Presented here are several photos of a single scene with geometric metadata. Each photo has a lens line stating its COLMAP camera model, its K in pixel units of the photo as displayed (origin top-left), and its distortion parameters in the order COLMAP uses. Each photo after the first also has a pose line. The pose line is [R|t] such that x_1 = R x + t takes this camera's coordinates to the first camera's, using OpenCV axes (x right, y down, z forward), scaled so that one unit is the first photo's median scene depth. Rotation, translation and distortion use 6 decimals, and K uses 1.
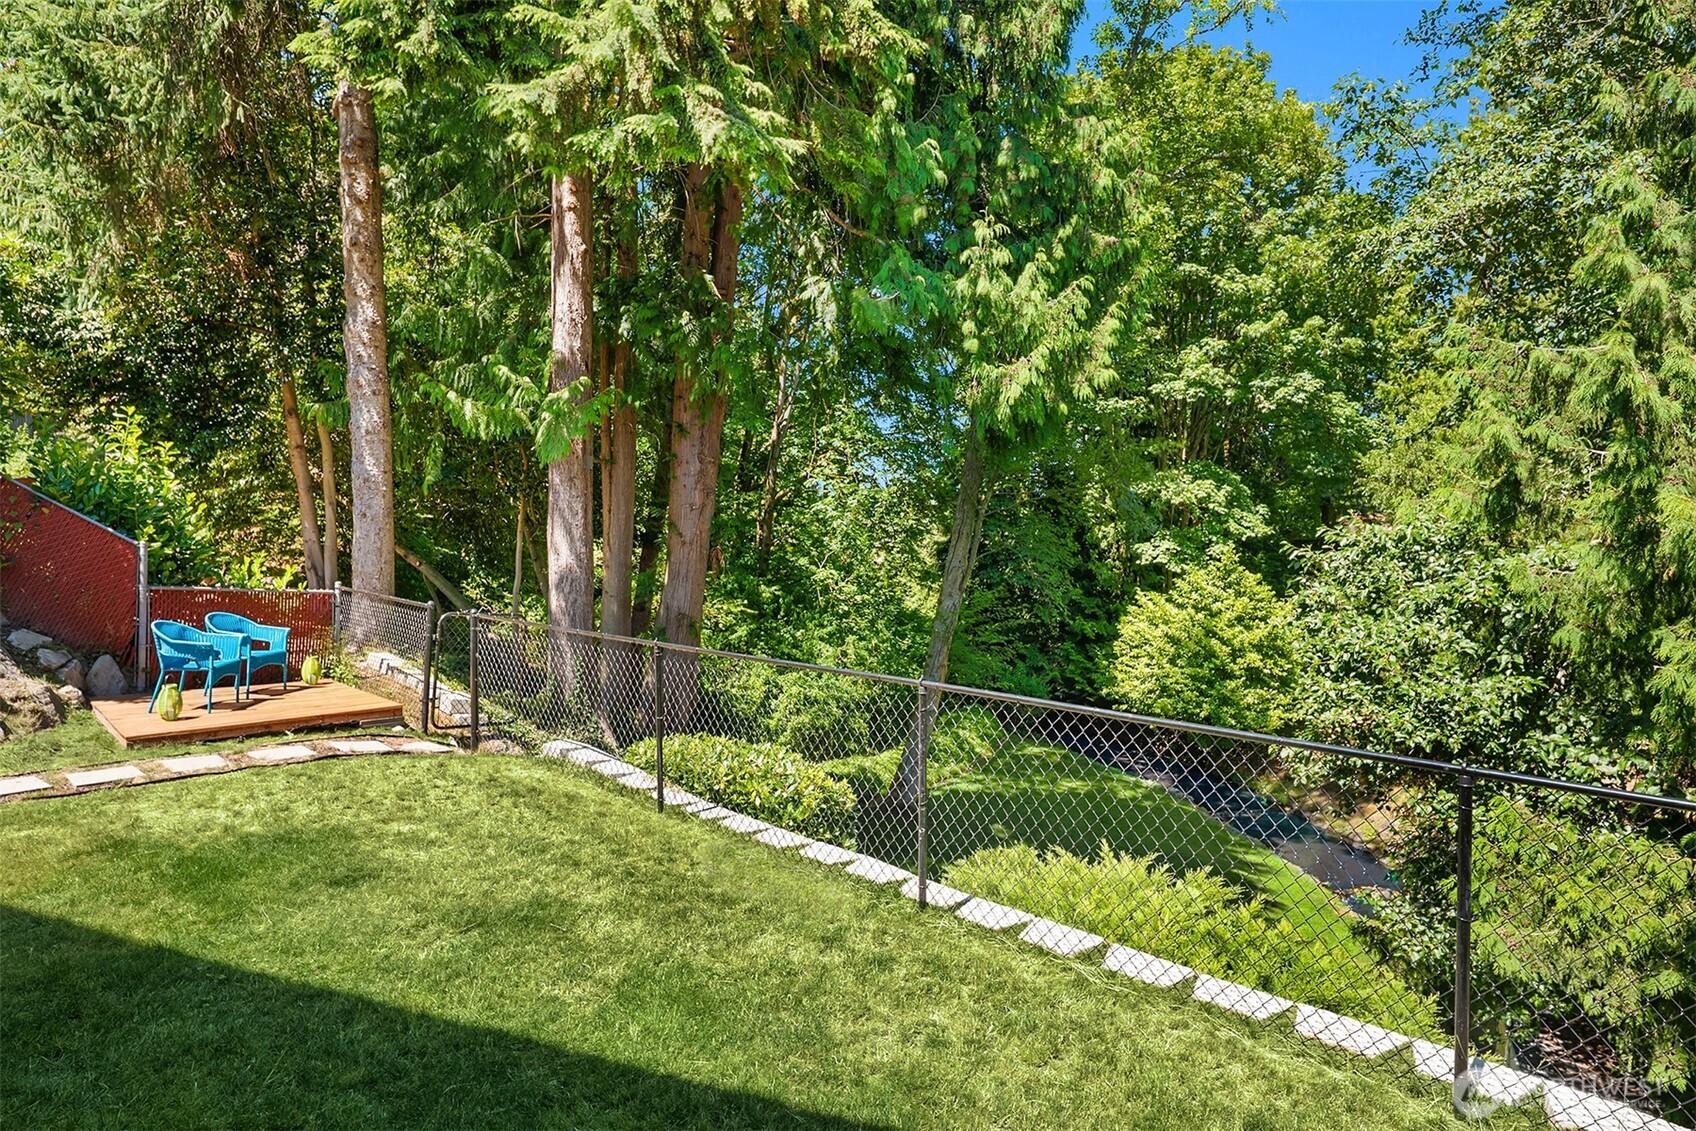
lens RADIAL K [[940.3, 0, 861.4], [0, 940.3, 562.2], [0, 0, 1]] dist [0.021740, -0.000420]
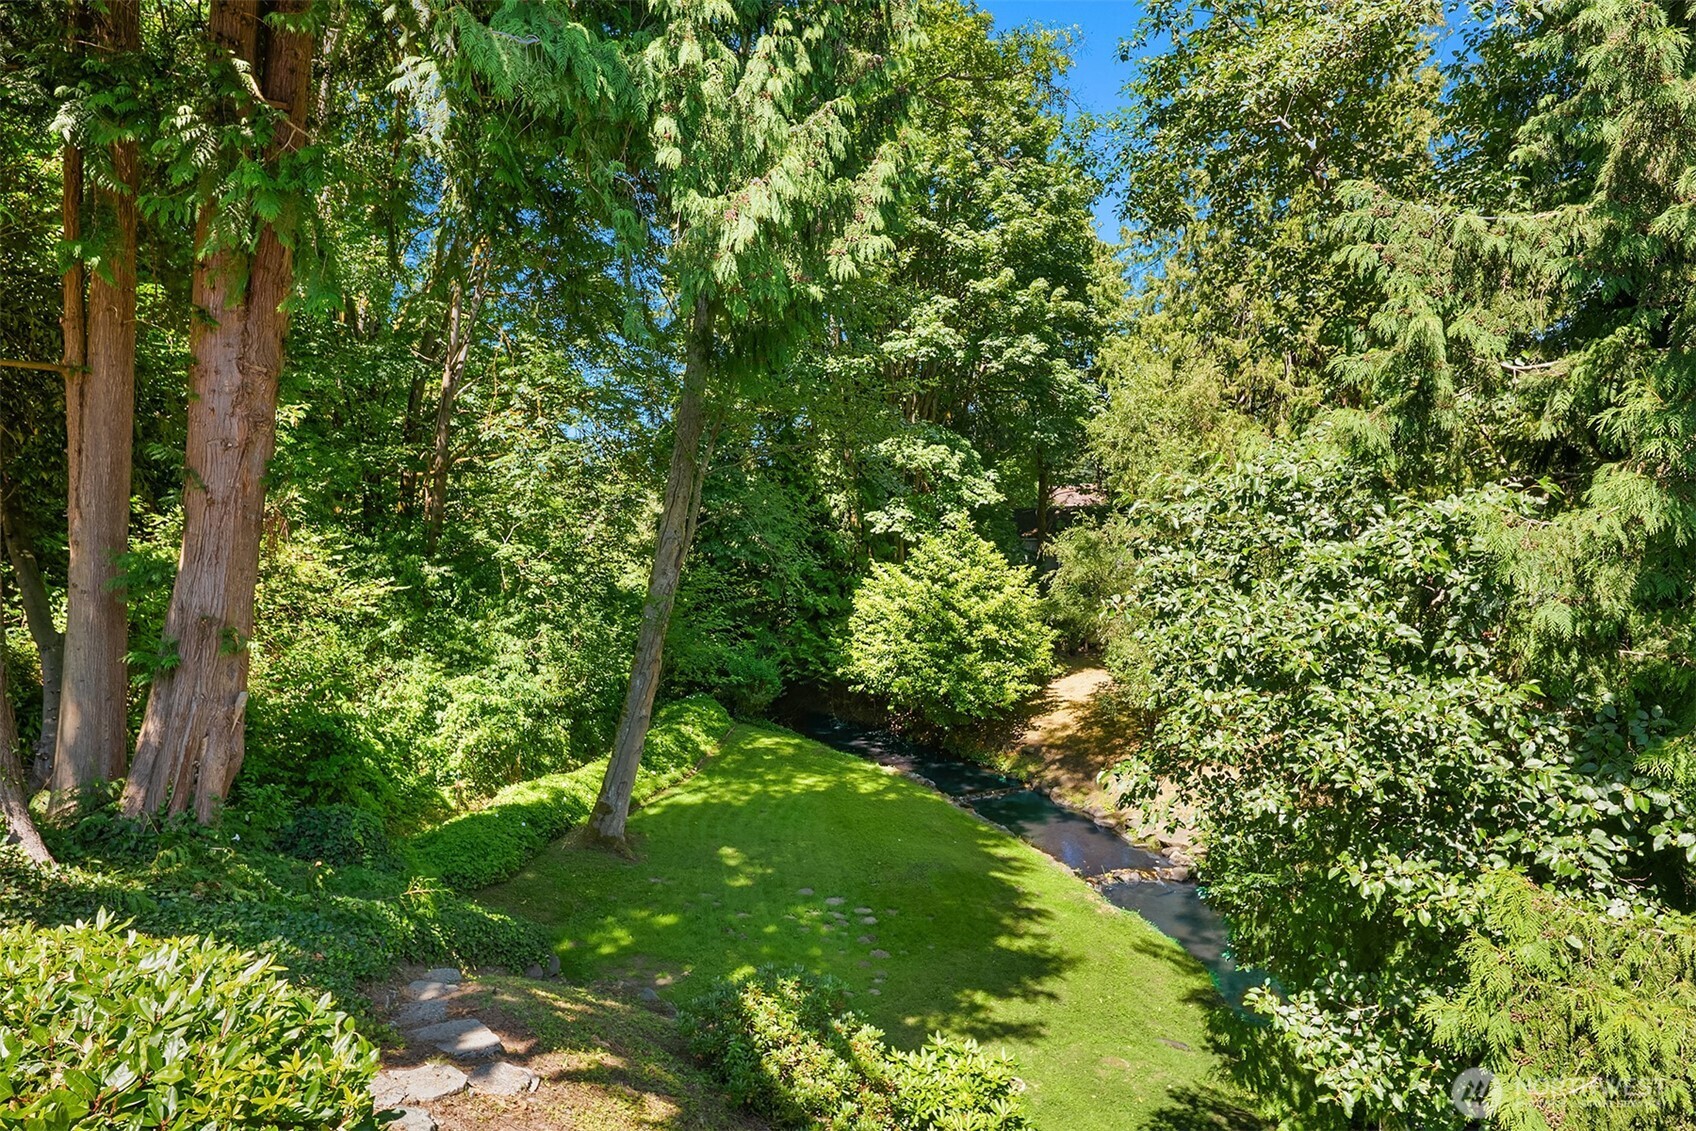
lens RADIAL K [[927.4, 0, 848.6], [0, 927.4, 527.6], [0, 0, 1]] dist [-0.004891, -0.000973]
pose [[0.961447, -0.012213, 0.274719, 0.019958], [0.014879, 0.999860, -0.007622, 0.003164], [-0.274587, 0.011416, 0.961494, 0.132906]]
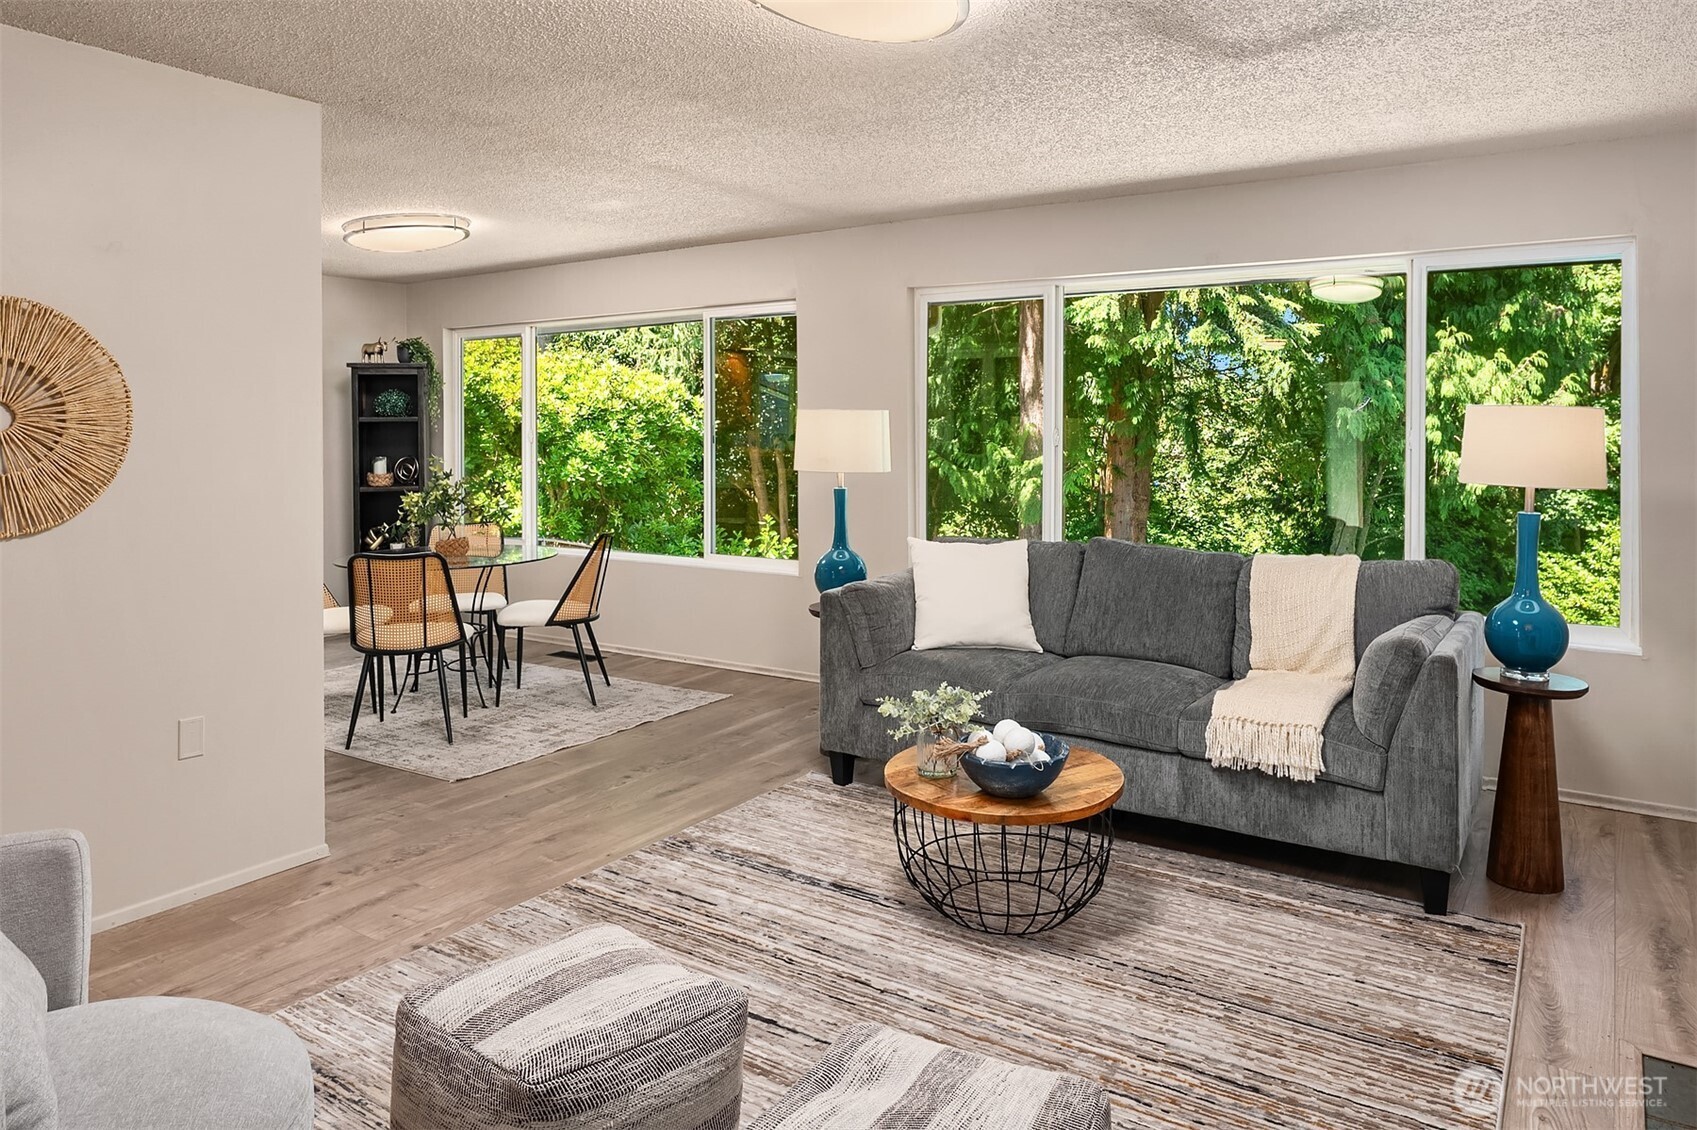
lens RADIAL K [[1114.3, 0, 856.1], [0, 1114.3, 433.3], [0, 0, 1]] dist [0.001097, -0.000849]
pose [[0.971920, -0.010608, -0.235073, -0.076976], [0.007109, 0.999851, -0.015729, -0.070991], [0.235205, 0.013616, 0.971850, -0.142286]]
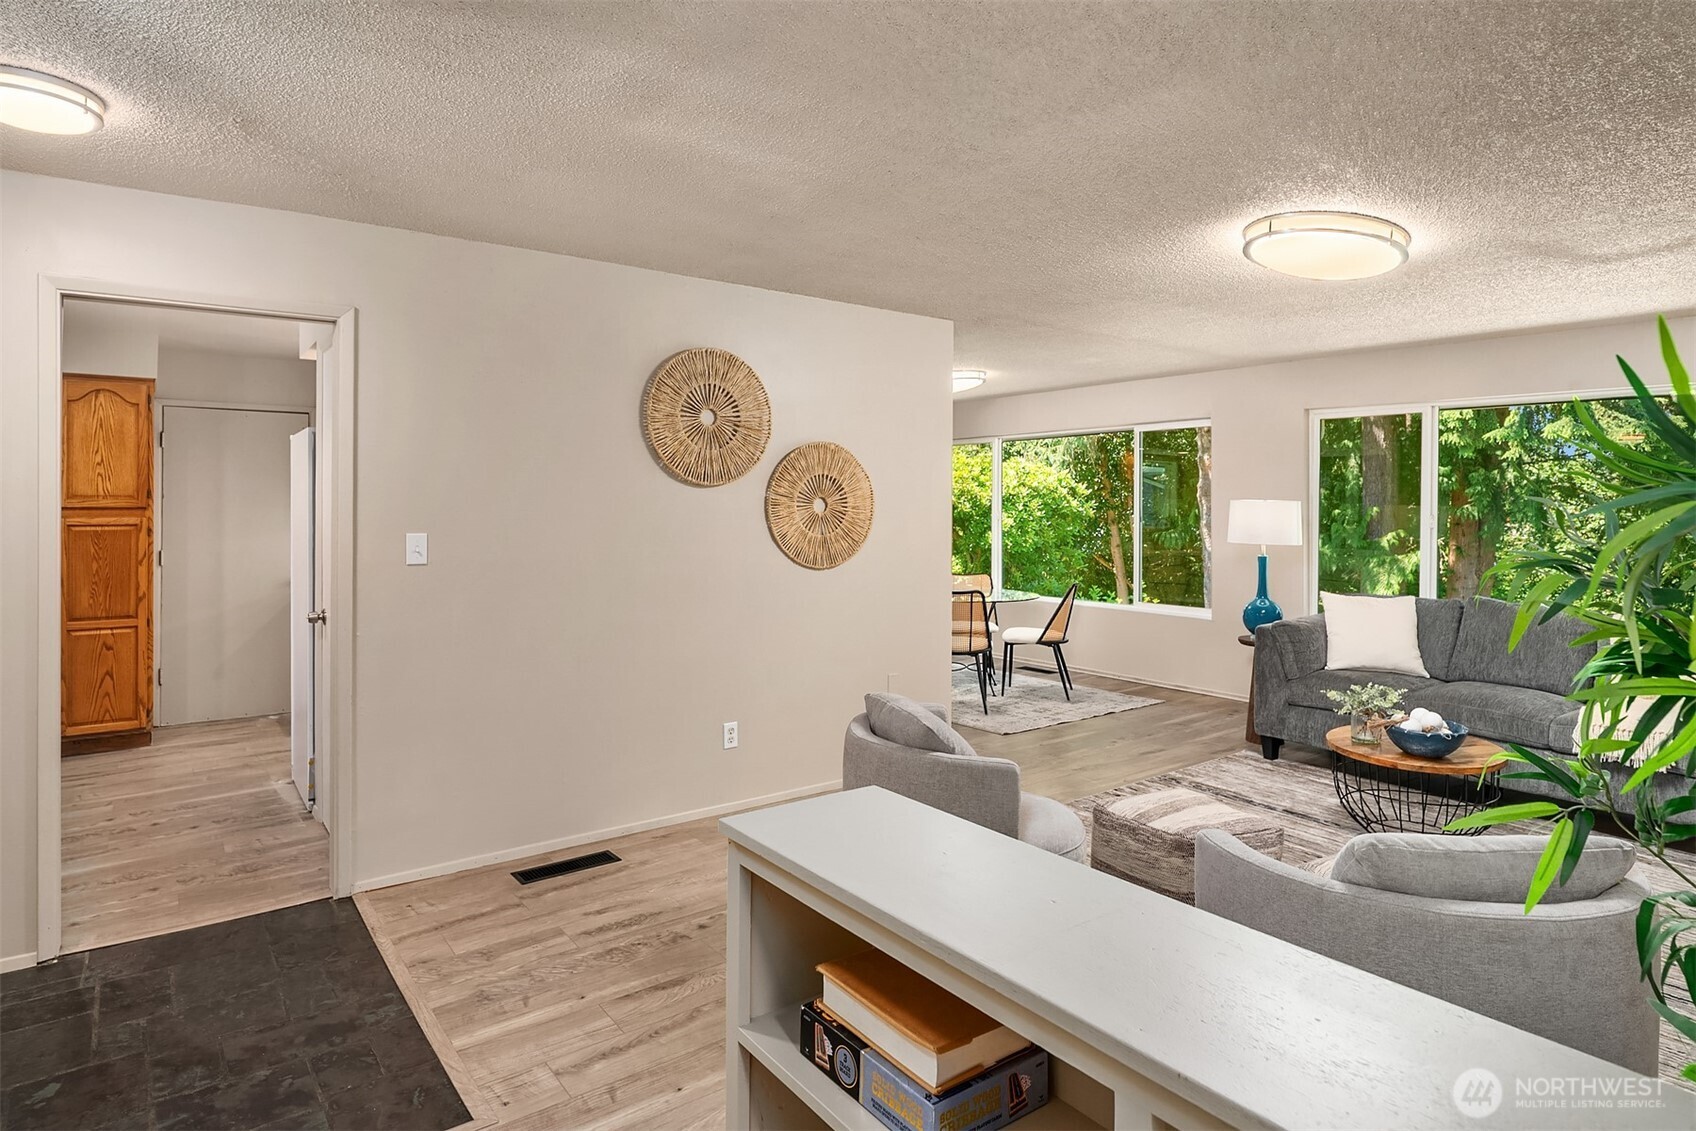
lens RADIAL K [[941.0, 0, 846.3], [0, 941.0, 504.1], [0, 0, 1]] dist [-0.004350, -0.002958]
pose [[0.838340, -0.005643, -0.545119, -0.082547], [-0.008175, 0.999704, -0.022920, -0.071075], [0.545087, 0.023671, 0.838045, -0.187287]]
